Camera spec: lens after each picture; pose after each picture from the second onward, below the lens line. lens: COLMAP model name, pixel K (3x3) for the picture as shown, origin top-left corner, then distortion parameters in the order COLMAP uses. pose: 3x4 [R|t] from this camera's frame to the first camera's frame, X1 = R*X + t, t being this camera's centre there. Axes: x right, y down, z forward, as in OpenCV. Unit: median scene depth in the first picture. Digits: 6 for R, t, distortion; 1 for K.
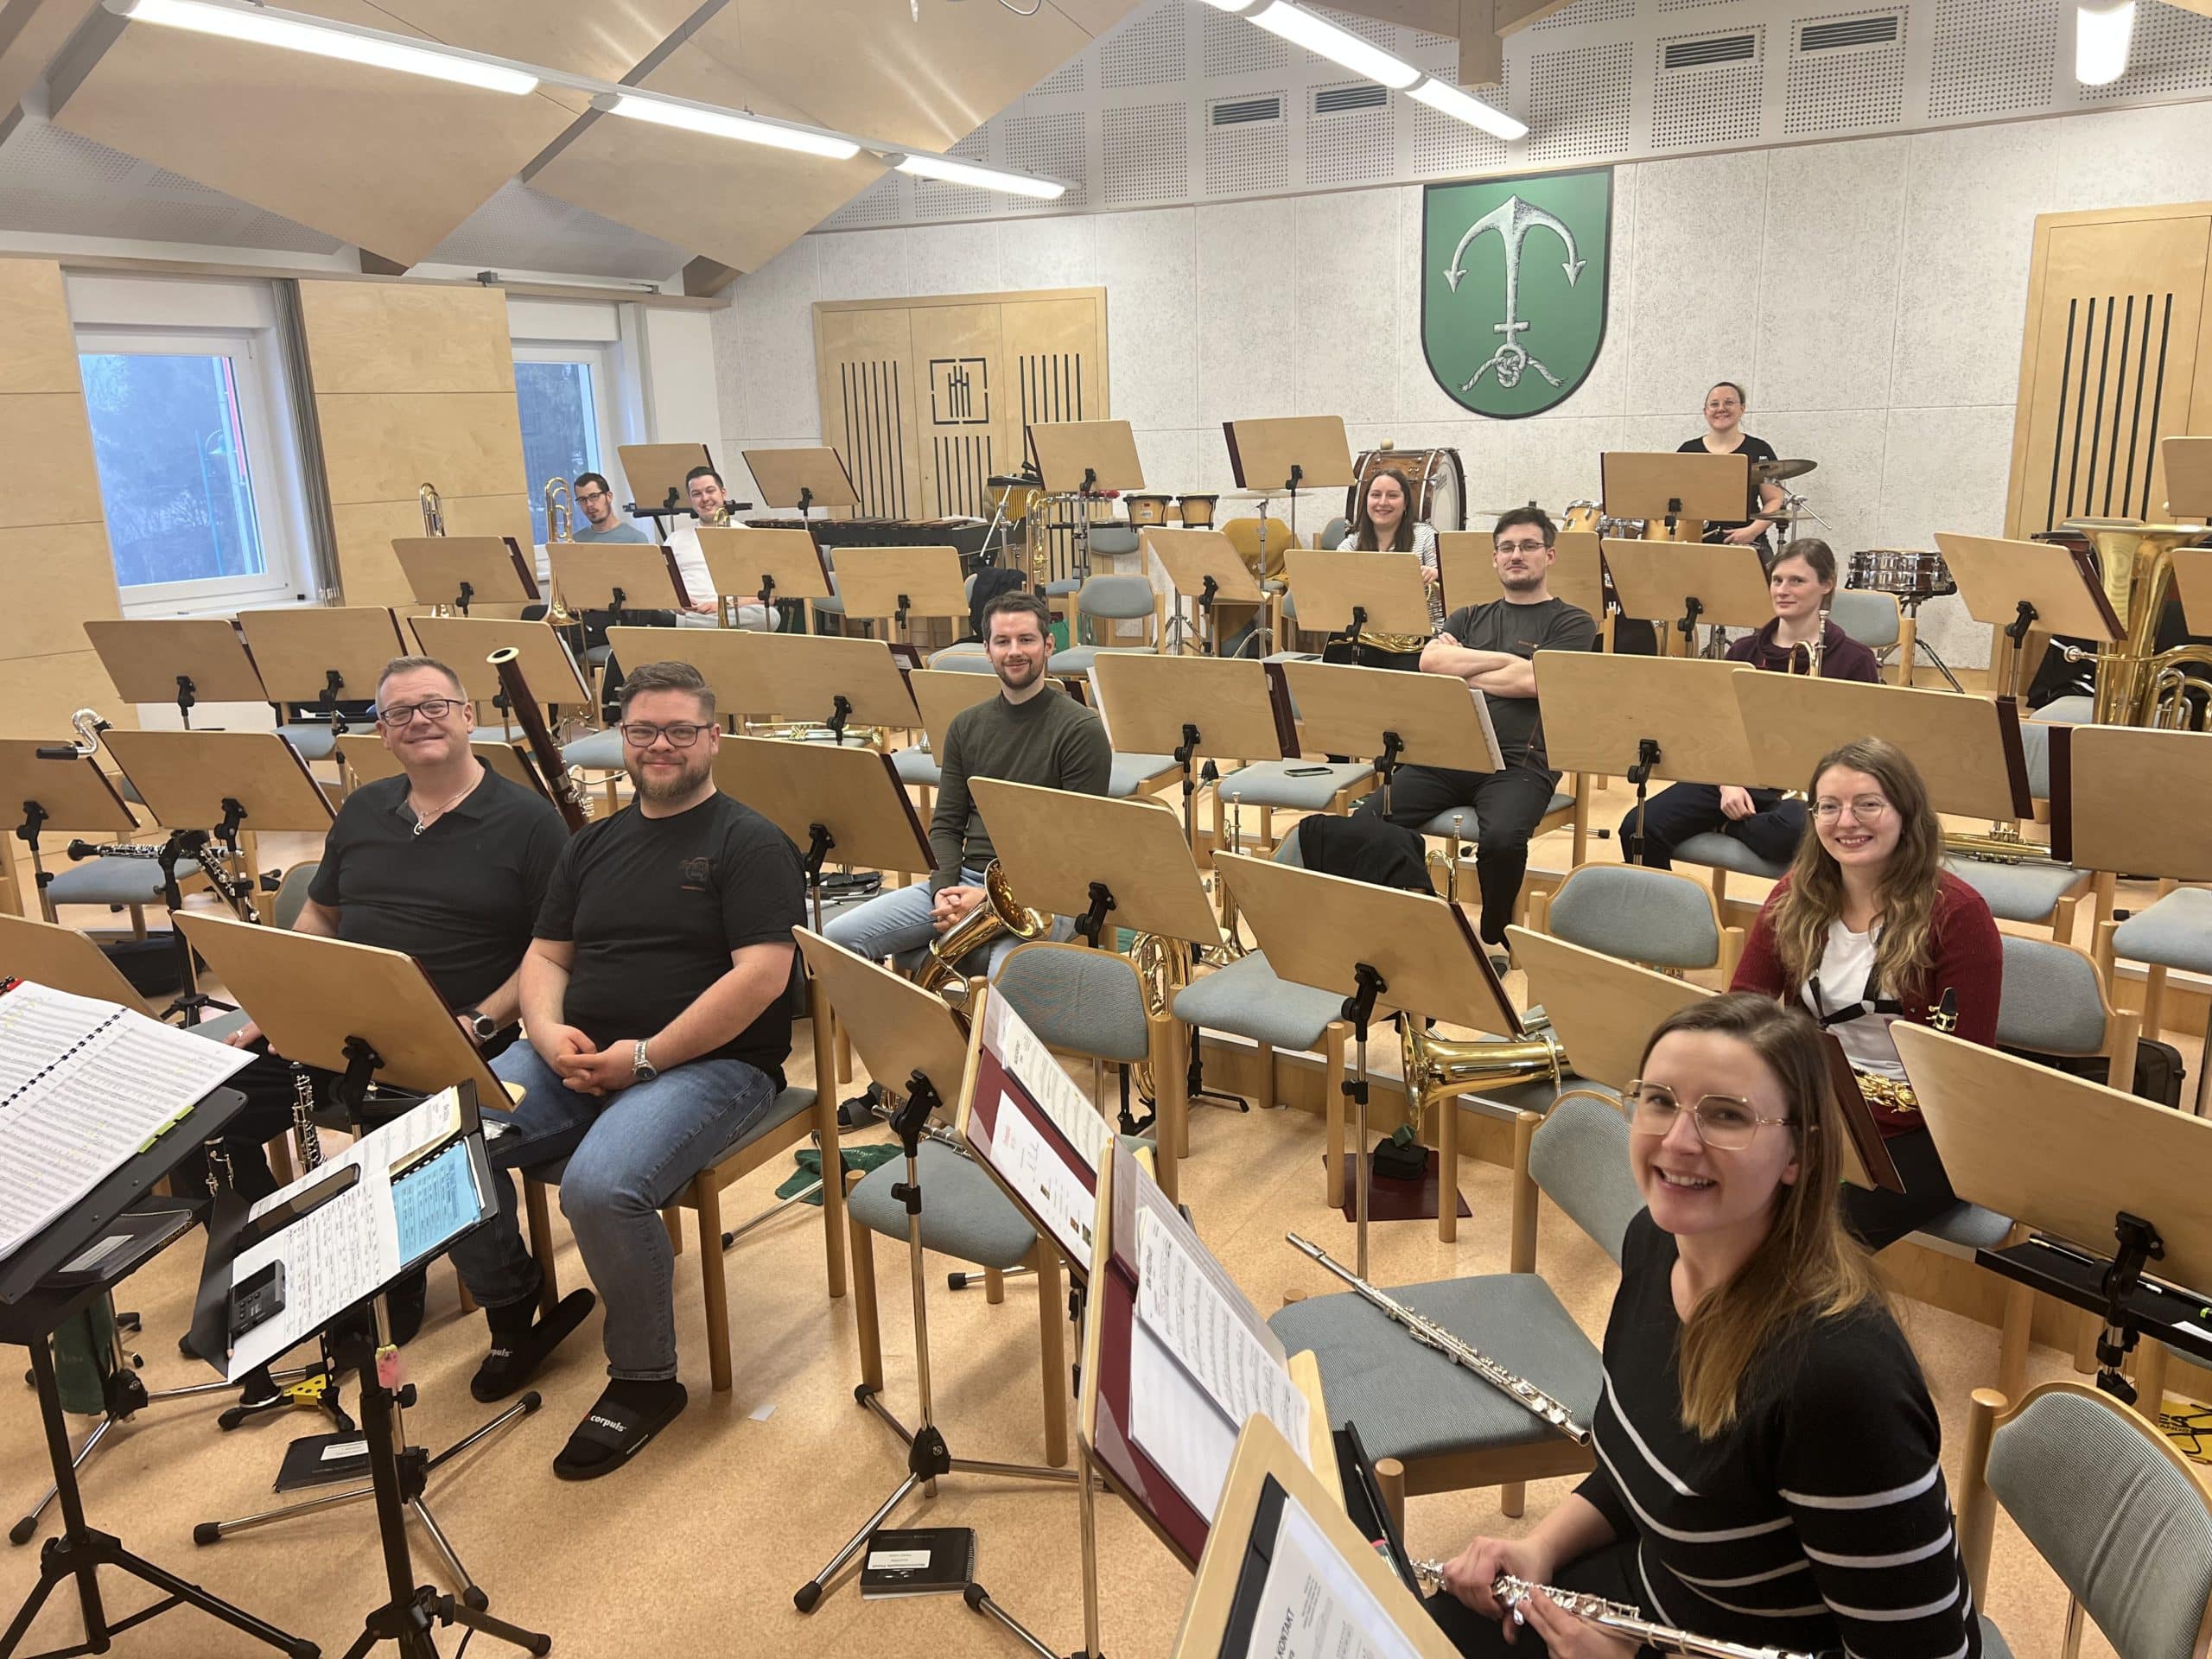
lens RADIAL K [[1641.5, 0, 1106.0], [0, 1641.5, 829.5], [0, 0, 1]] dist [0.032130, -0.046254]
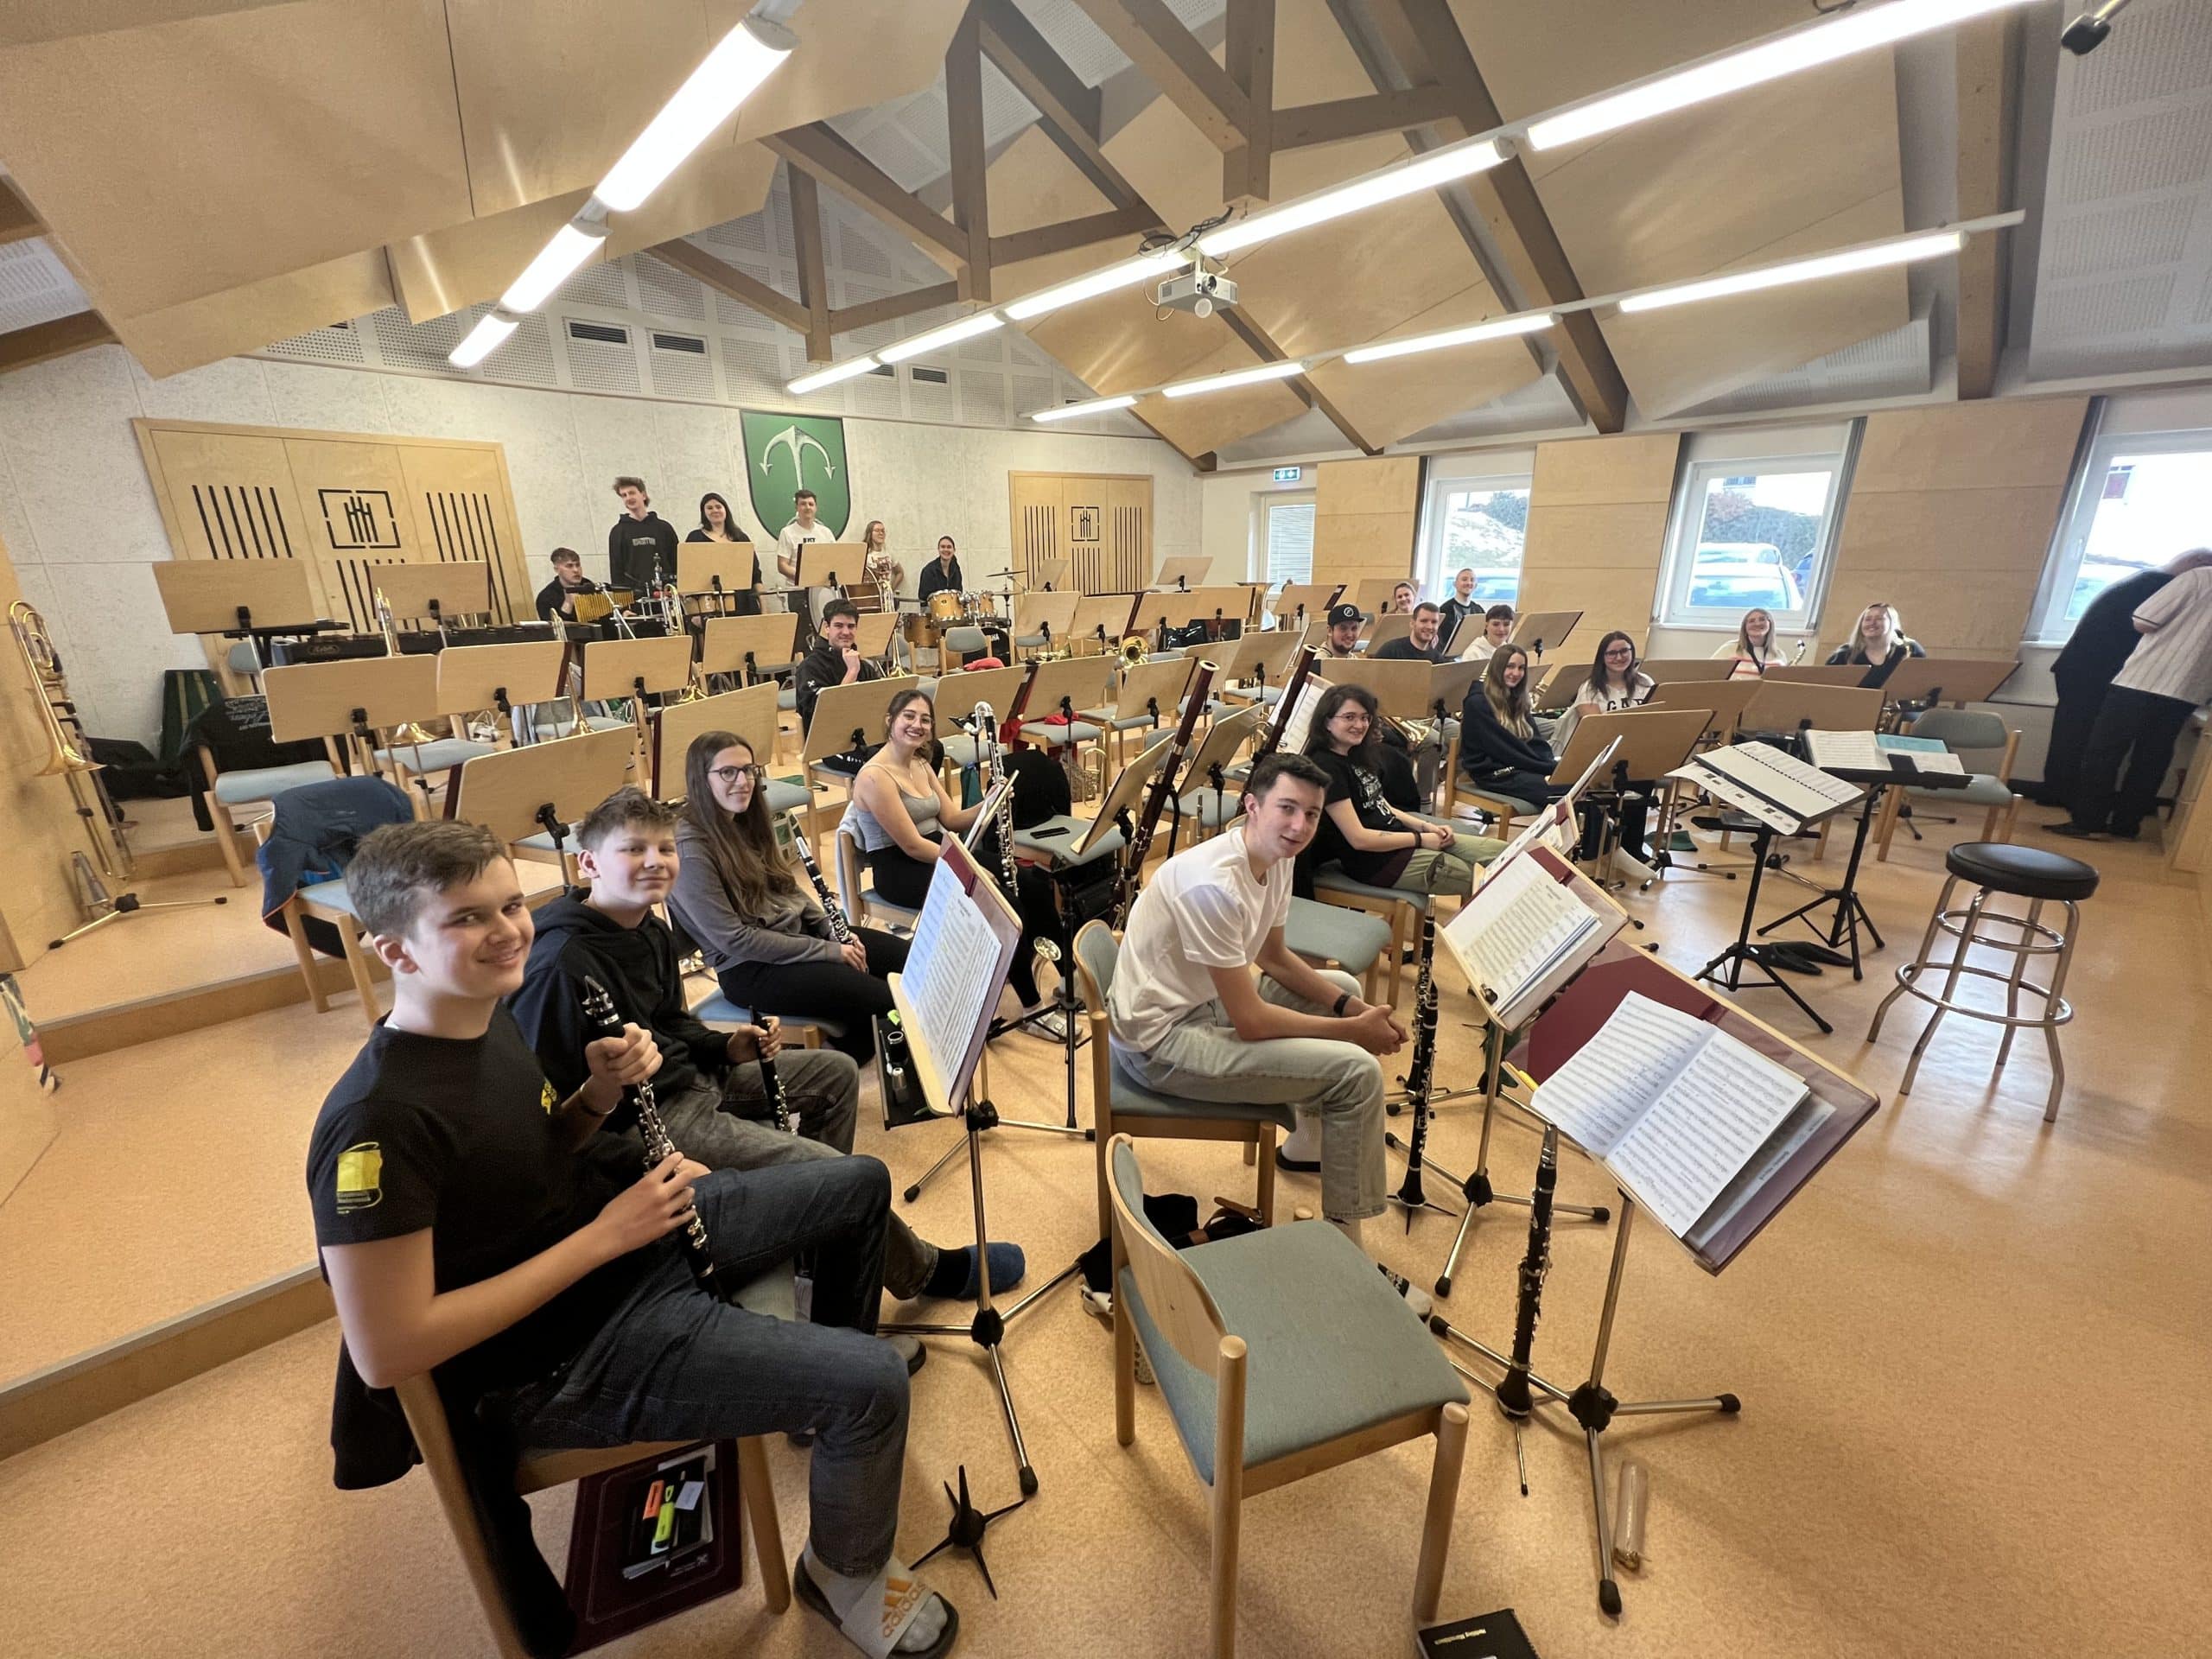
lens RADIAL K [[875.8, 0, 1106.0], [0, 875.8, 829.5], [0, 0, 1]] dist [-0.010259, 0.000013]
pose [[0.320314, -0.266131, 0.909161, -0.594299], [0.230464, 0.952785, 0.197704, -0.070525], [-0.918850, 0.146202, 0.366525, 0.383363]]
